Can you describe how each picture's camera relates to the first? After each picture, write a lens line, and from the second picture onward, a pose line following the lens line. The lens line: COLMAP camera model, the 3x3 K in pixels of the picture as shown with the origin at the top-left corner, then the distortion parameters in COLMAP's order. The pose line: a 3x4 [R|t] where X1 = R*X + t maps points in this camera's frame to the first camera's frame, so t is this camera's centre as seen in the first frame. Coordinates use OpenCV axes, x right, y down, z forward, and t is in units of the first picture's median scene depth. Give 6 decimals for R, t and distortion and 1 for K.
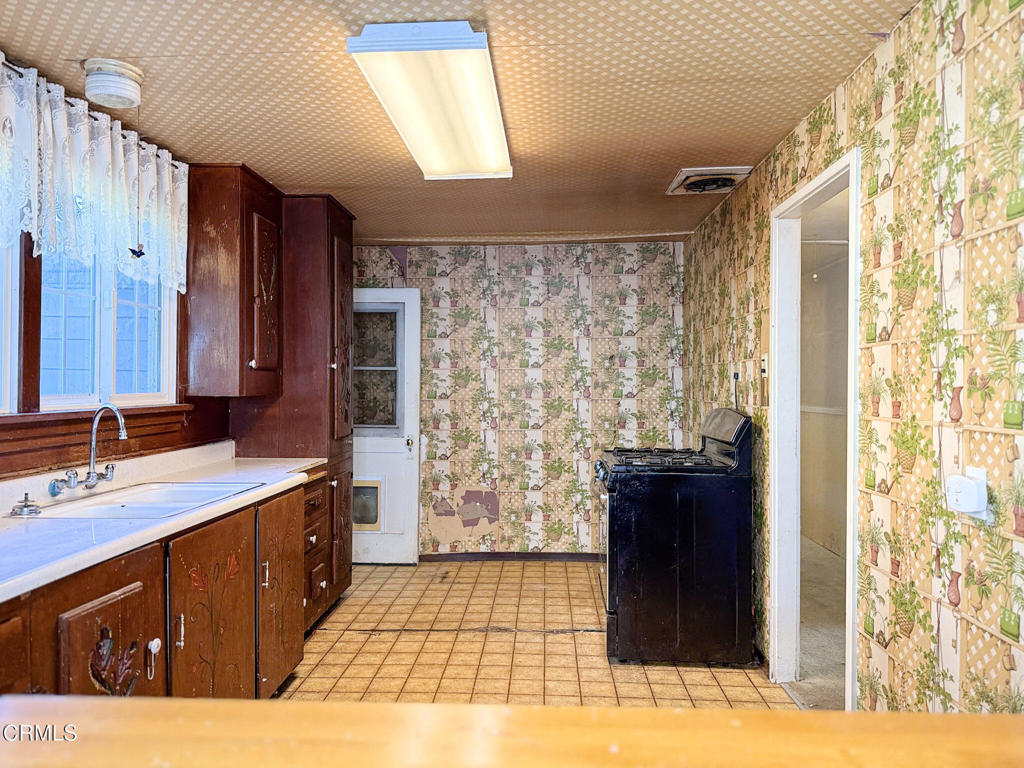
lens RADIAL K [[713.5, 0, 510.6], [0, 713.5, 388.5], [0, 0, 1]] dist [0.053304, -0.082585]
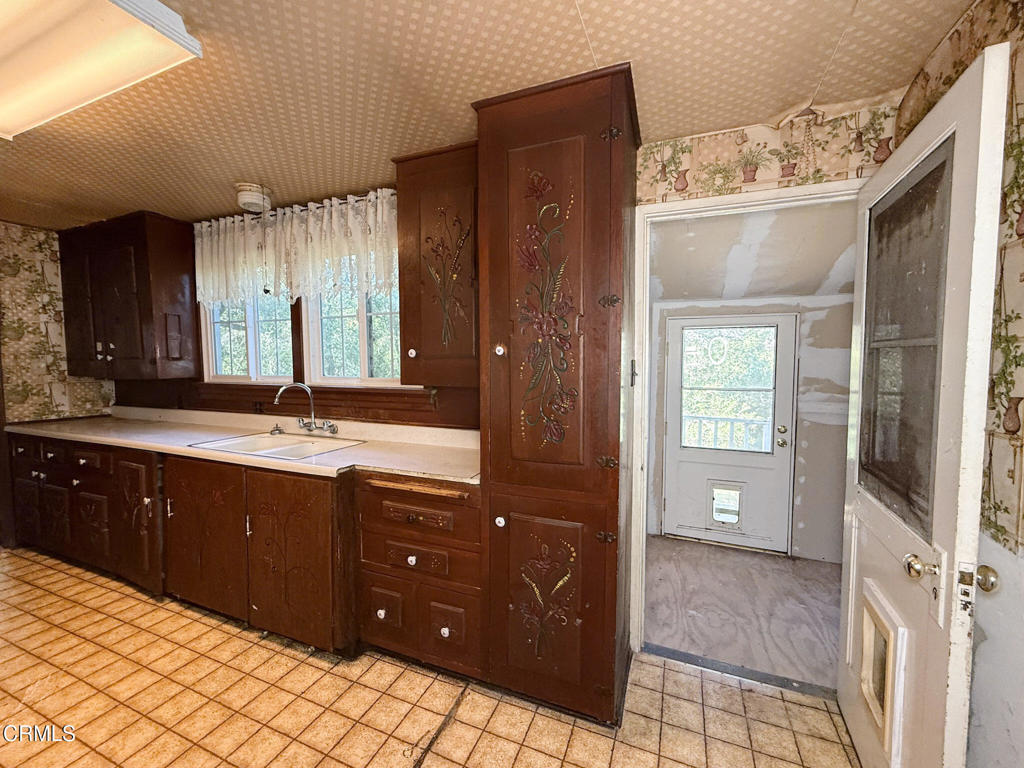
lens RADIAL K [[442.0, 0, 511.3], [0, 442.0, 378.2], [0, 0, 1]] dist [-0.001610, 0.000513]
pose [[-0.348273, 0.058979, -0.935536, 0.109143], [-0.001170, 0.997991, 0.063352, -0.026778], [0.937392, 0.023158, -0.347504, 0.890949]]
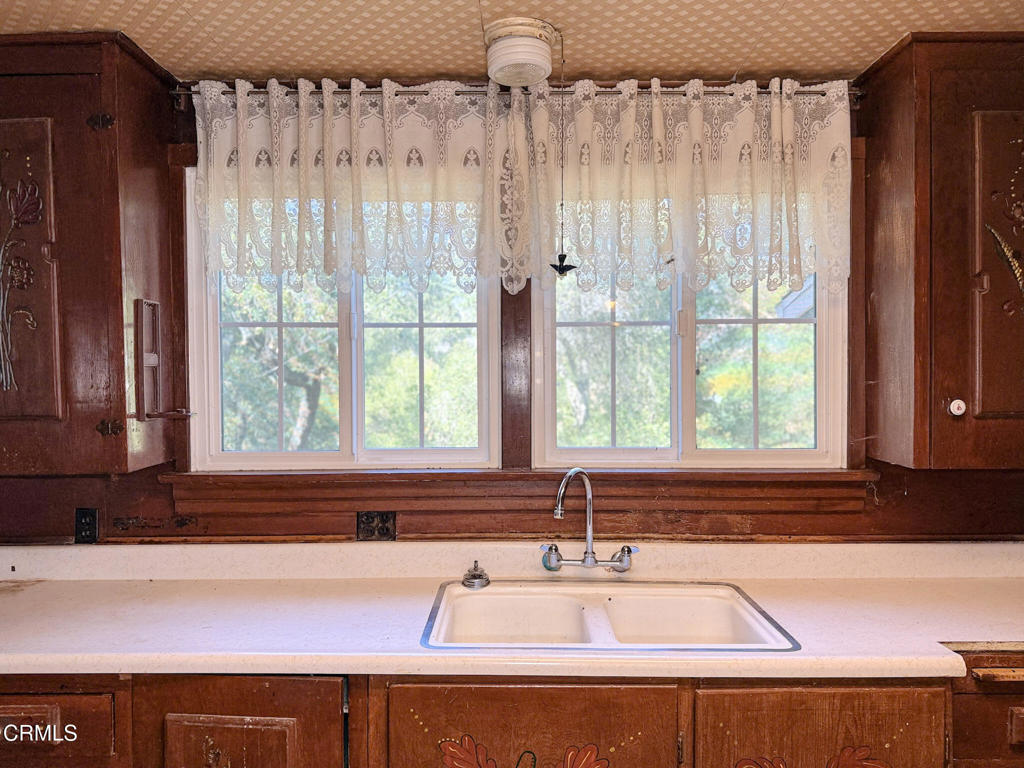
lens RADIAL K [[713.5, 0, 512.6], [0, 713.5, 372.5], [0, 0, 1]] dist [0.053304, -0.082585]
pose [[0.041144, -0.017203, -0.999005, 0.093246], [-0.007050, 0.999822, -0.017507, -0.031164], [0.999128, 0.007763, 0.041016, 0.438600]]
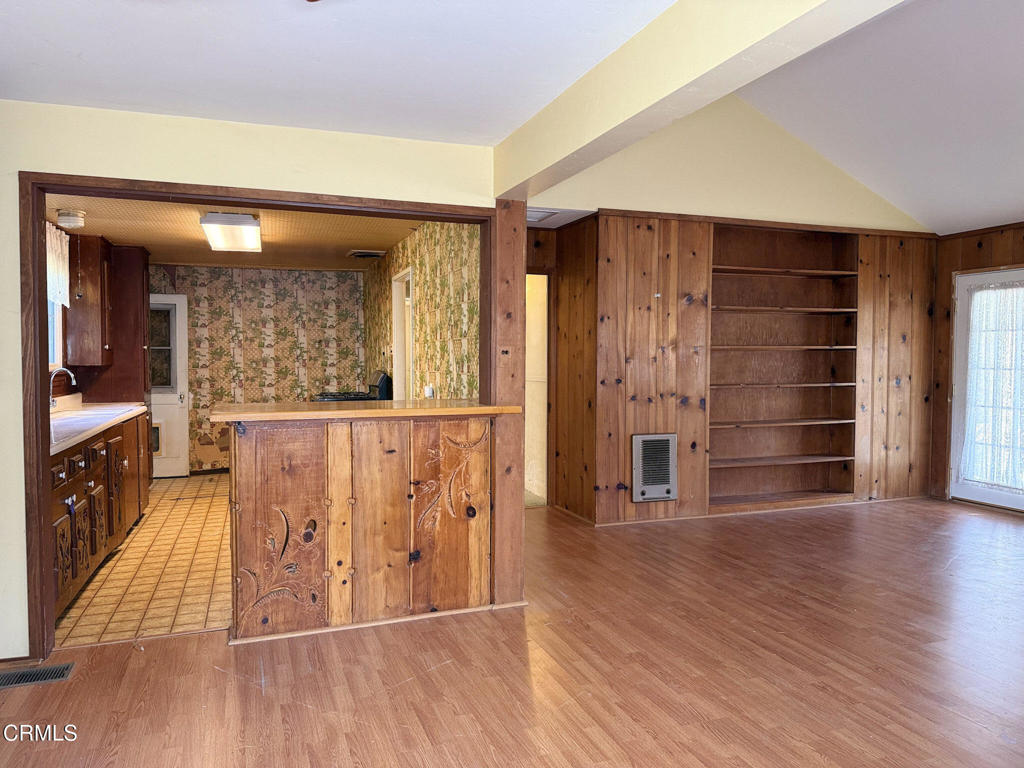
lens RADIAL K [[713.5, 0, 528.0], [0, 713.5, 386.8], [0, 0, 1]] dist [0.053304, -0.082585]
pose [[0.917336, -0.018765, 0.397671, -0.072914], [0.005192, 0.999367, 0.035181, 0.004612], [-0.398080, -0.030208, 0.916853, -0.680246]]
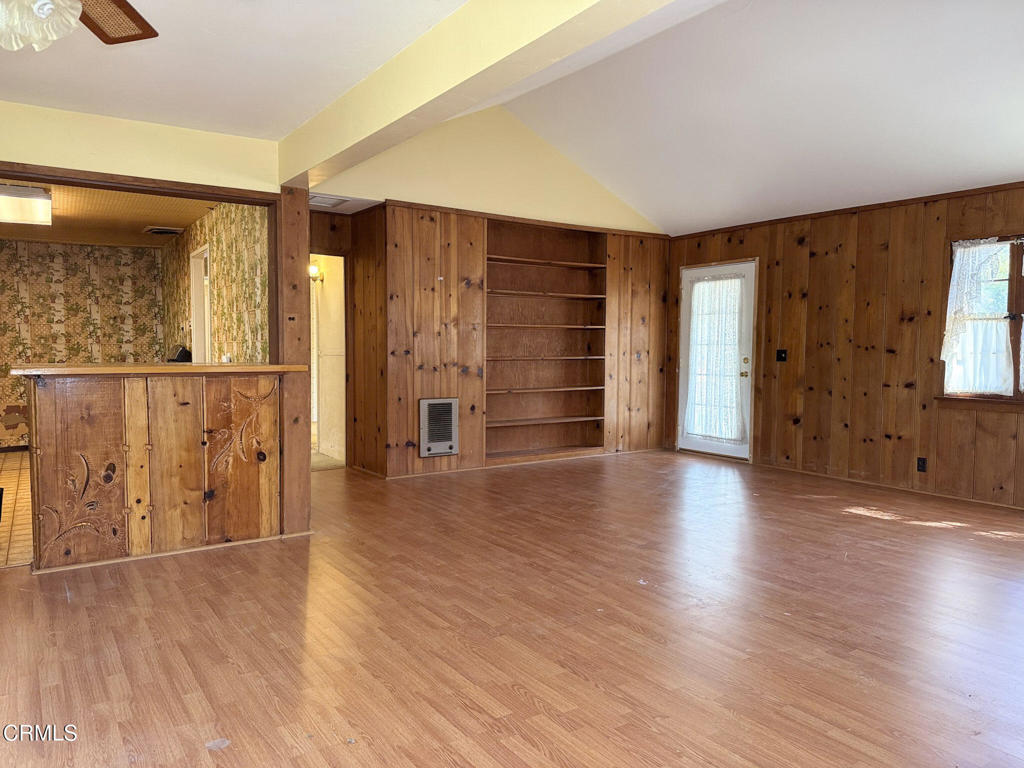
lens RADIAL K [[713.5, 0, 523.4], [0, 713.5, 396.1], [0, 0, 1]] dist [0.053304, -0.082585]
pose [[0.801118, -0.036712, 0.597379, -0.095913], [0.000983, 0.998196, 0.060026, 0.036180], [-0.598505, -0.047501, 0.799709, -0.856161]]
